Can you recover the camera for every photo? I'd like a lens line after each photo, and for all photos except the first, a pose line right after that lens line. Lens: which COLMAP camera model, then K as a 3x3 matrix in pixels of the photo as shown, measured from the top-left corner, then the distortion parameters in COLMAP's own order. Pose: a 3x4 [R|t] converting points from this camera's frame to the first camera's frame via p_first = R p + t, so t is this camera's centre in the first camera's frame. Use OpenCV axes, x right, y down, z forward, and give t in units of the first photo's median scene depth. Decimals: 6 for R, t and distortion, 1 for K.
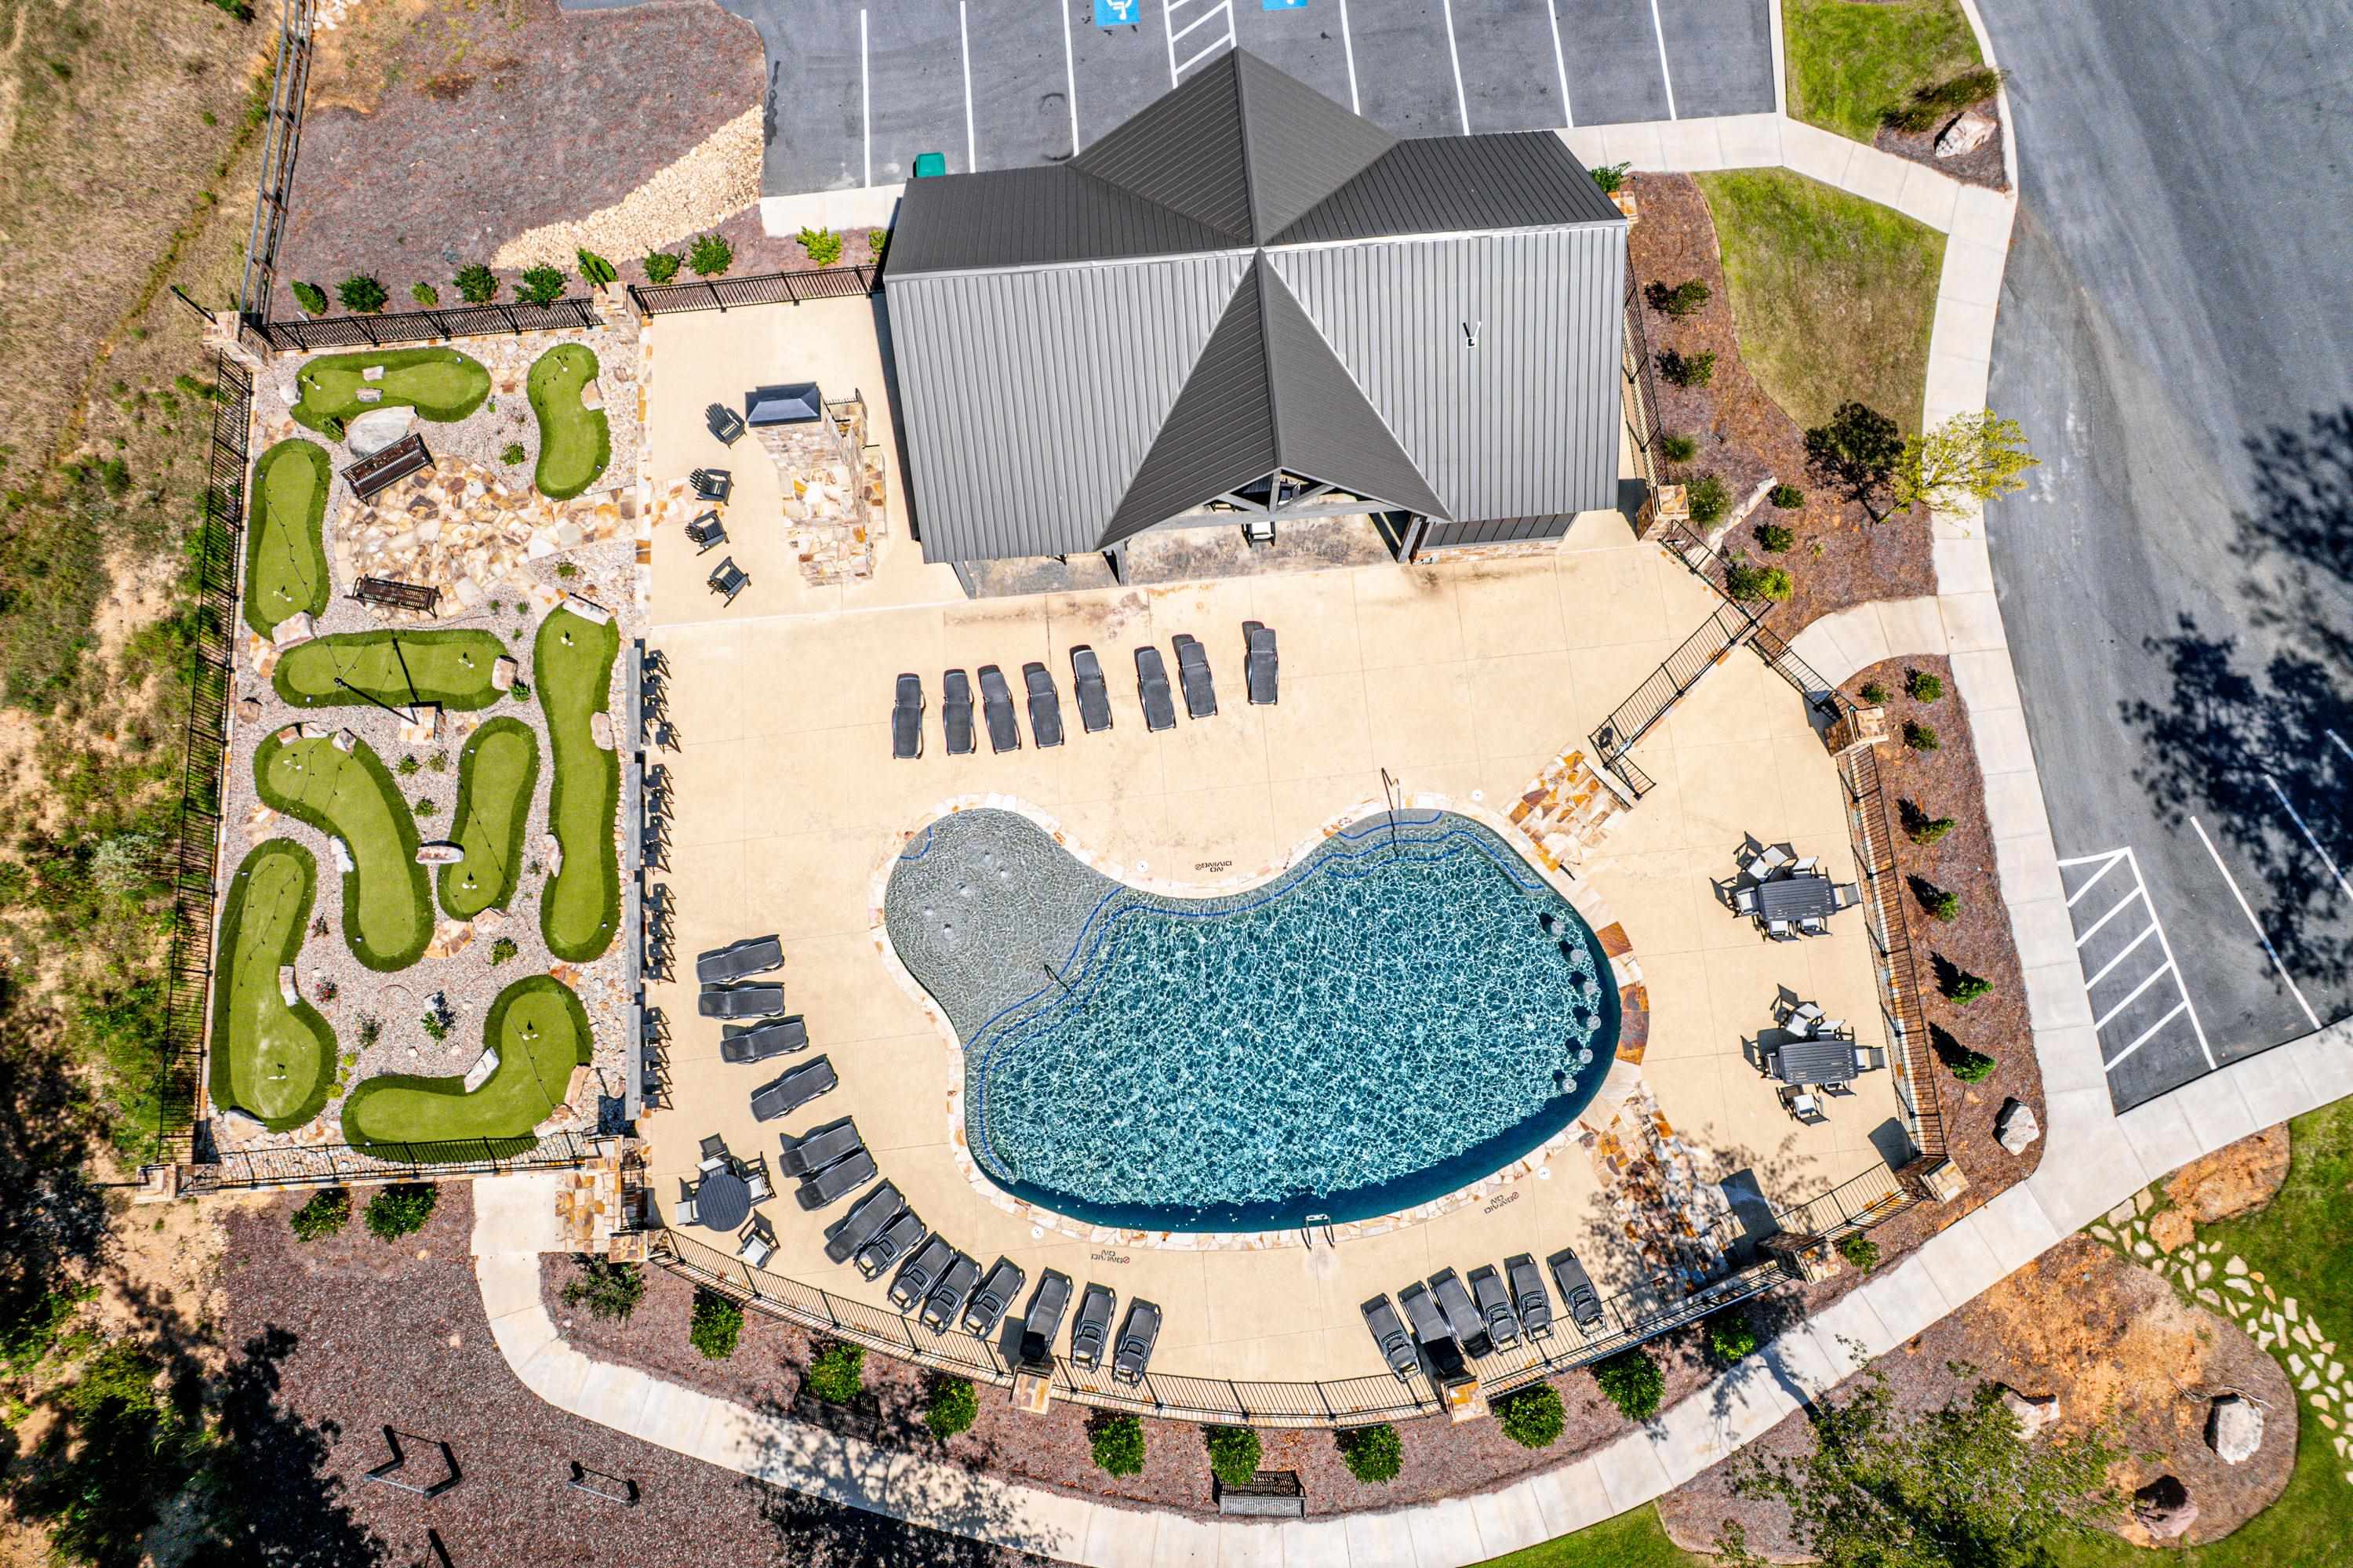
lens RADIAL K [[1510.1, 0, 1176.5], [0, 1510.1, 784.0], [0, 0, 1]] dist [-0.080787, 0.068686]
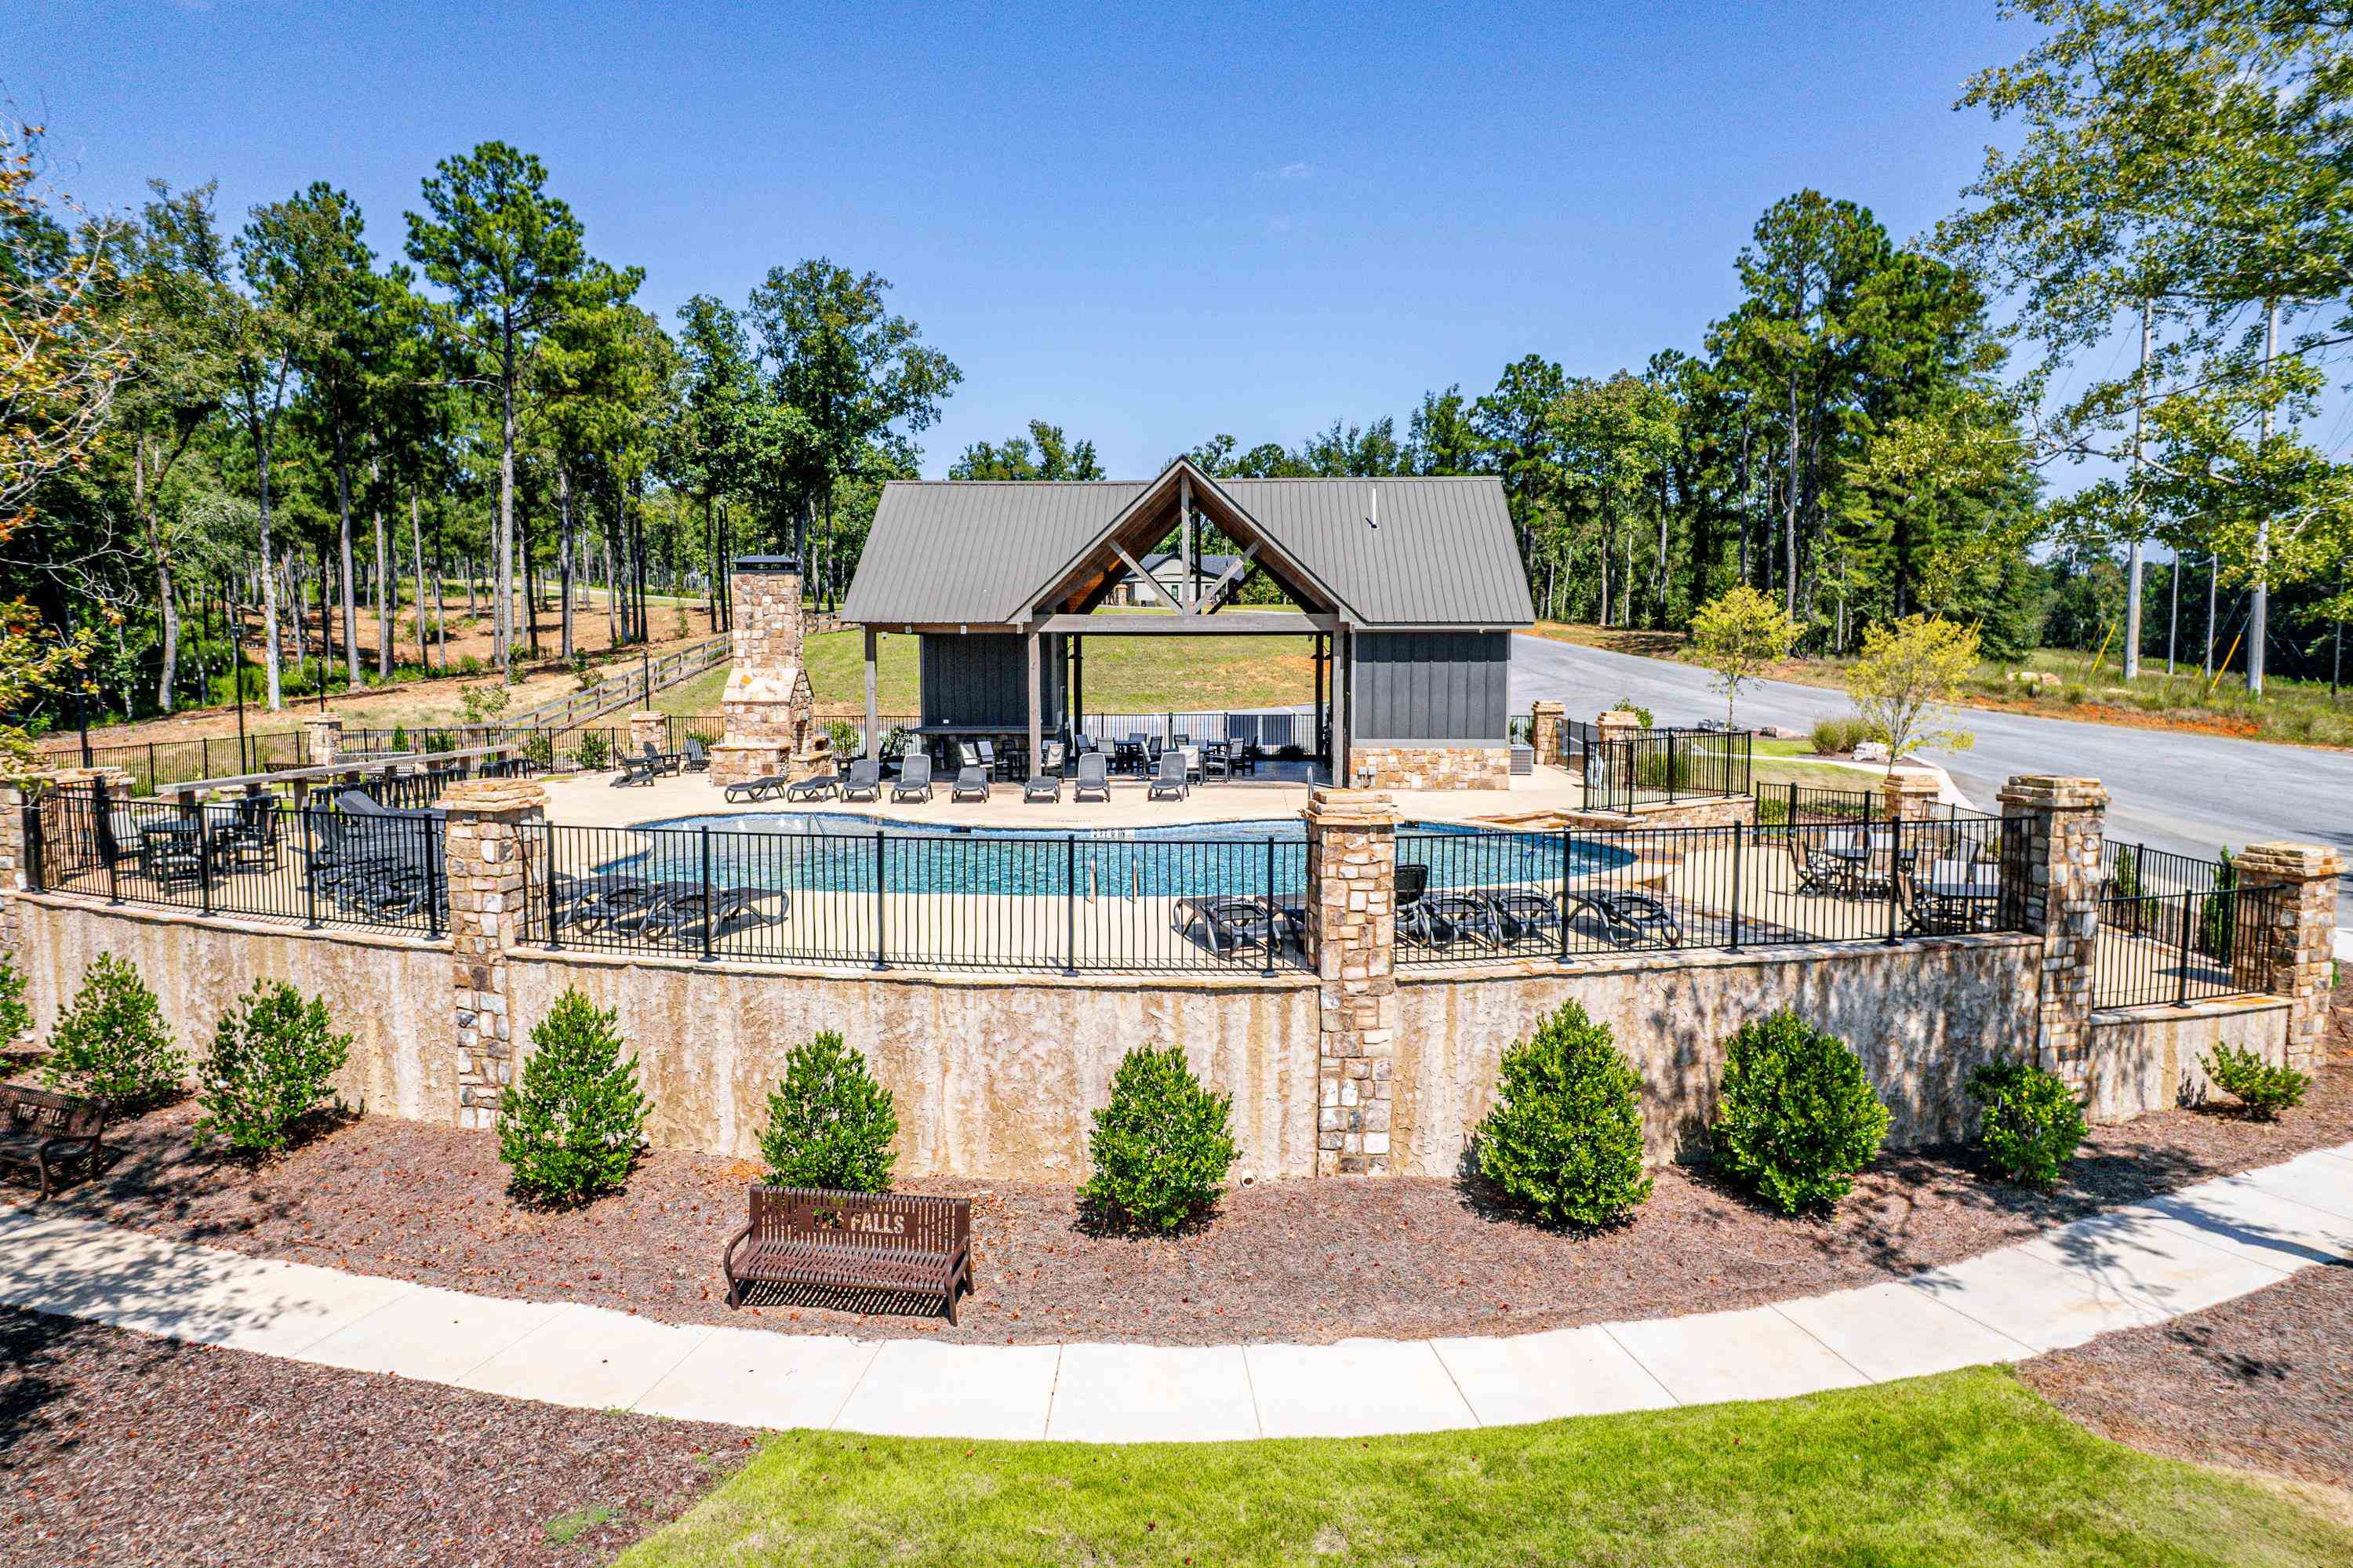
lens RADIAL K [[1510.1, 0, 1176.5], [0, 1510.1, 784.0], [0, 0, 1]] dist [-0.080787, 0.068686]
pose [[0.991800, 0.020050, -0.126221, 0.173001], [-0.126409, 0.299362, -0.945729, 0.749253], [0.018824, 0.953929, 0.299442, 0.740168]]
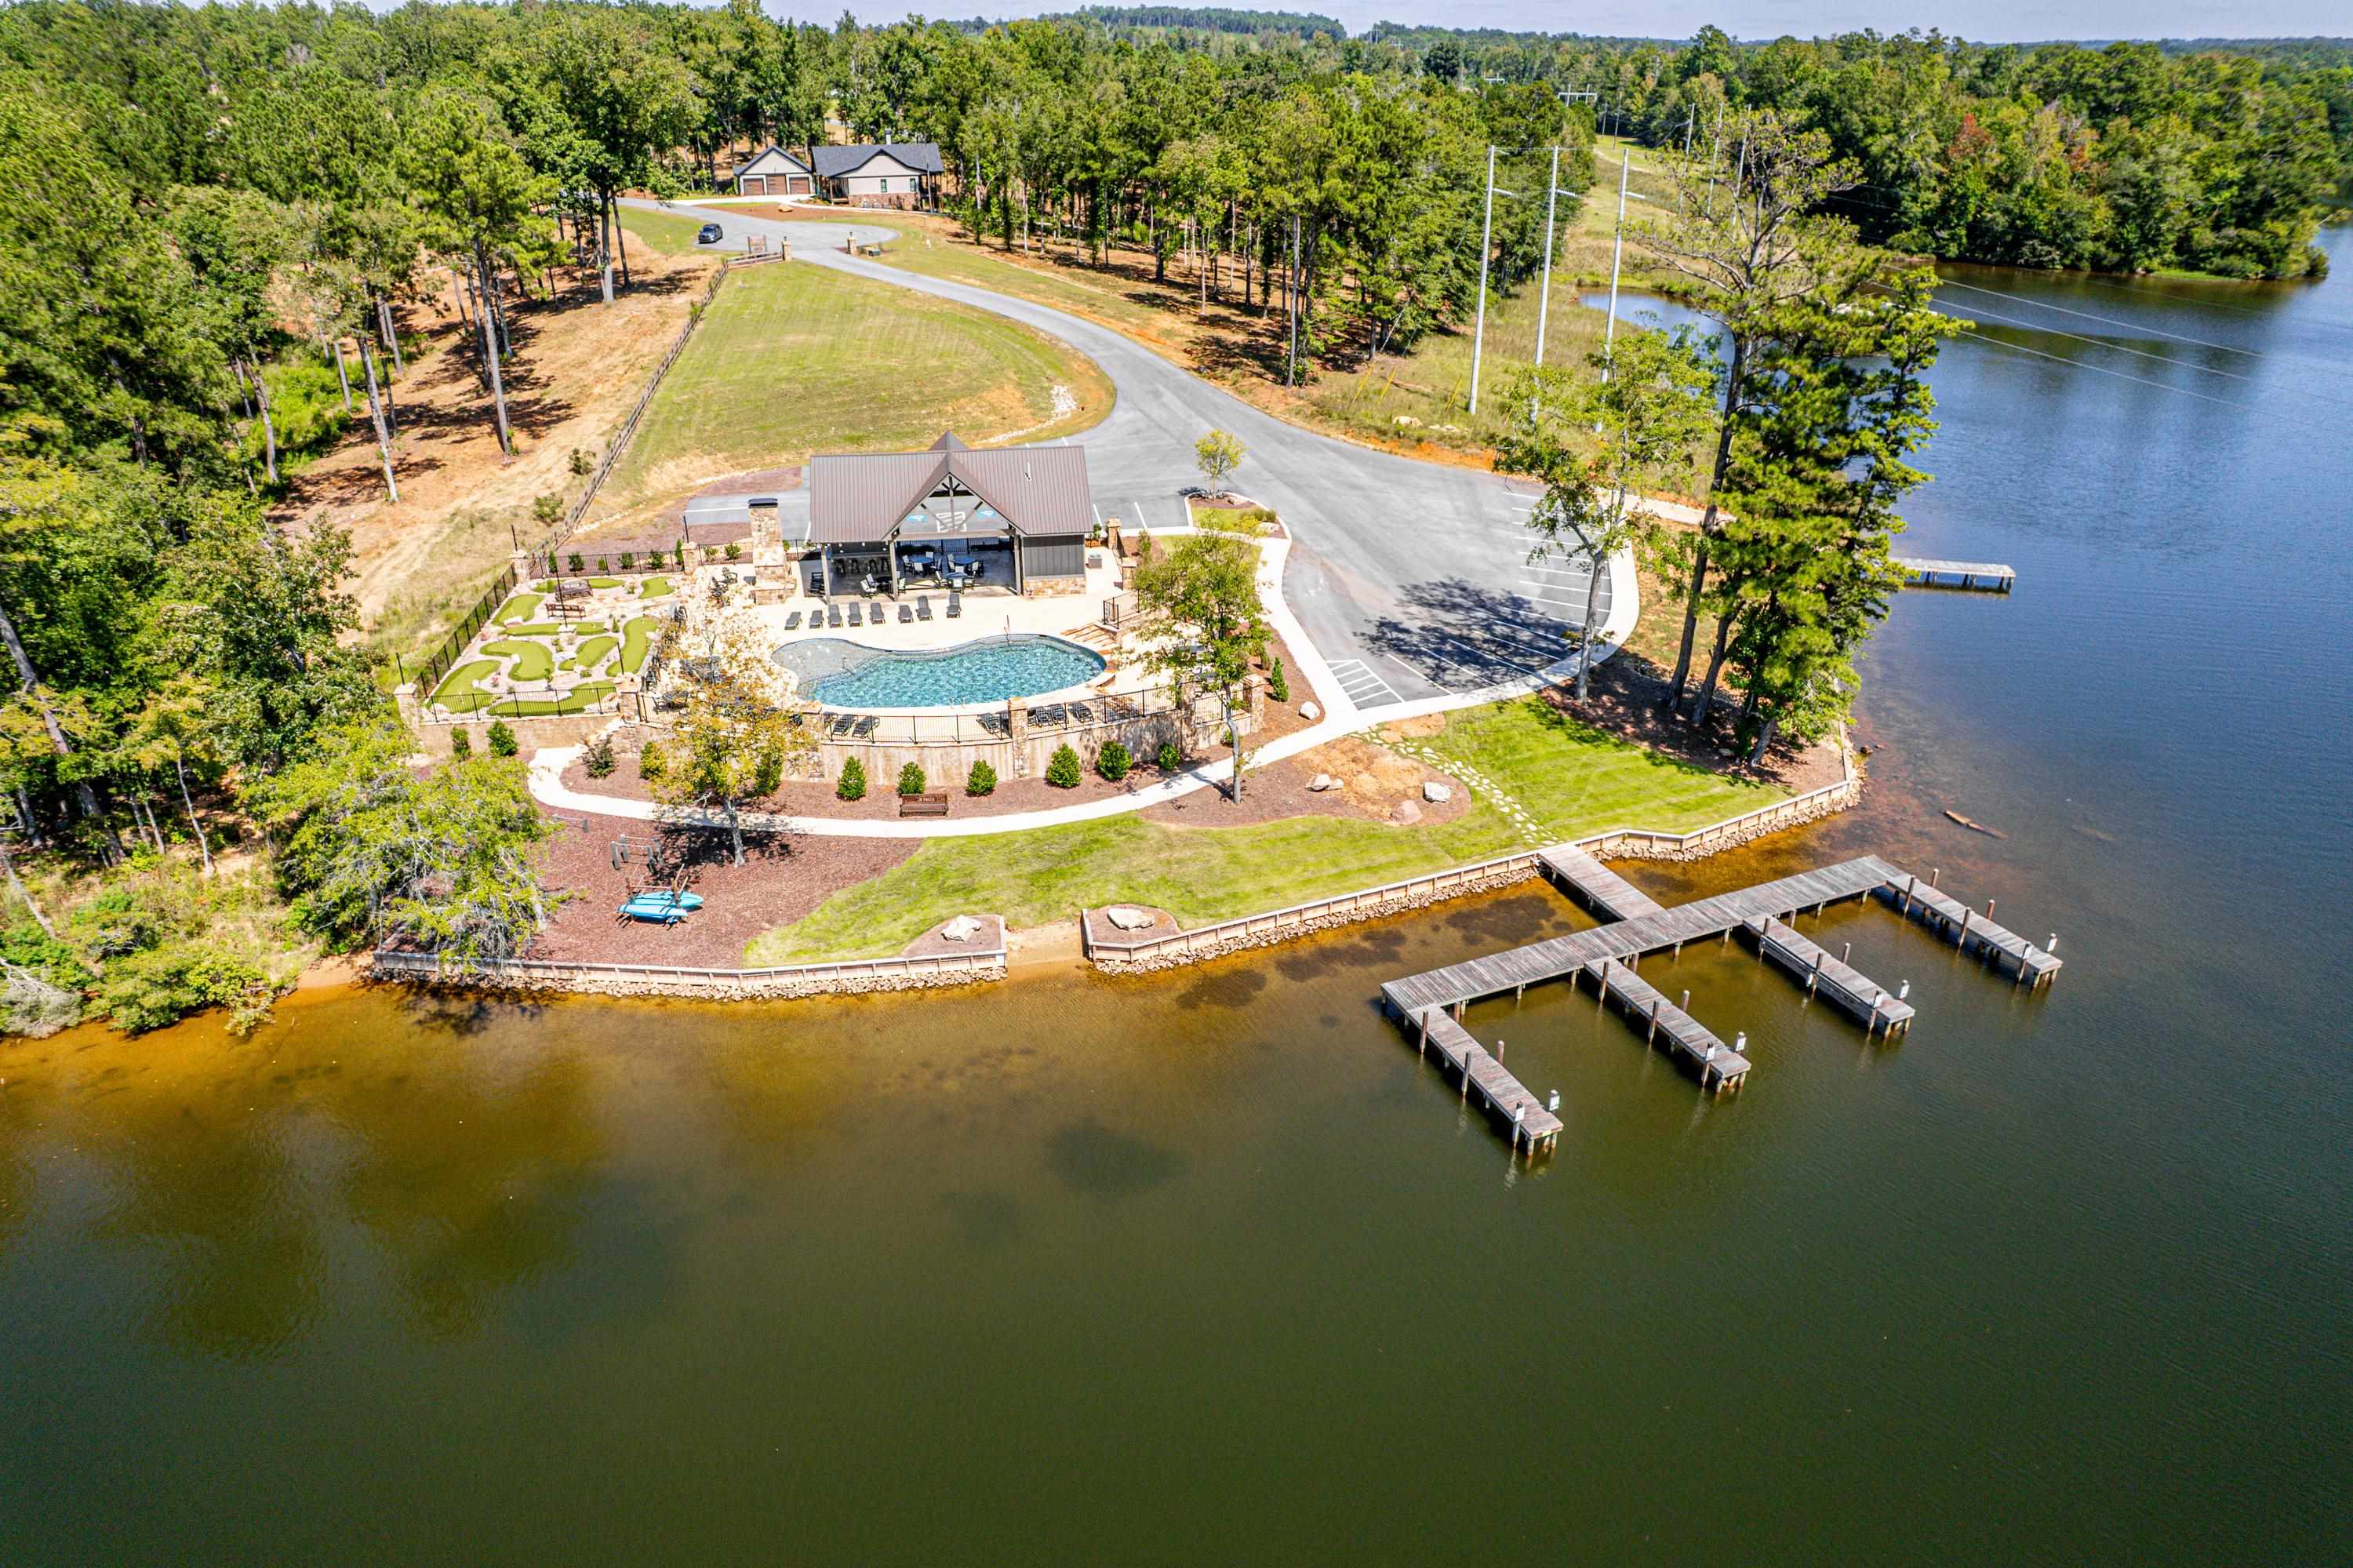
lens RADIAL K [[1510.6, 0, 1171.9], [0, 1510.6, 845.6], [0, 0, 1]] dist [-0.053748, -0.001202]
pose [[0.998050, -0.018806, 0.059511, 0.245110], [0.057313, 0.653639, -0.754633, 1.897940], [-0.024707, 0.756573, 0.653442, -0.224166]]
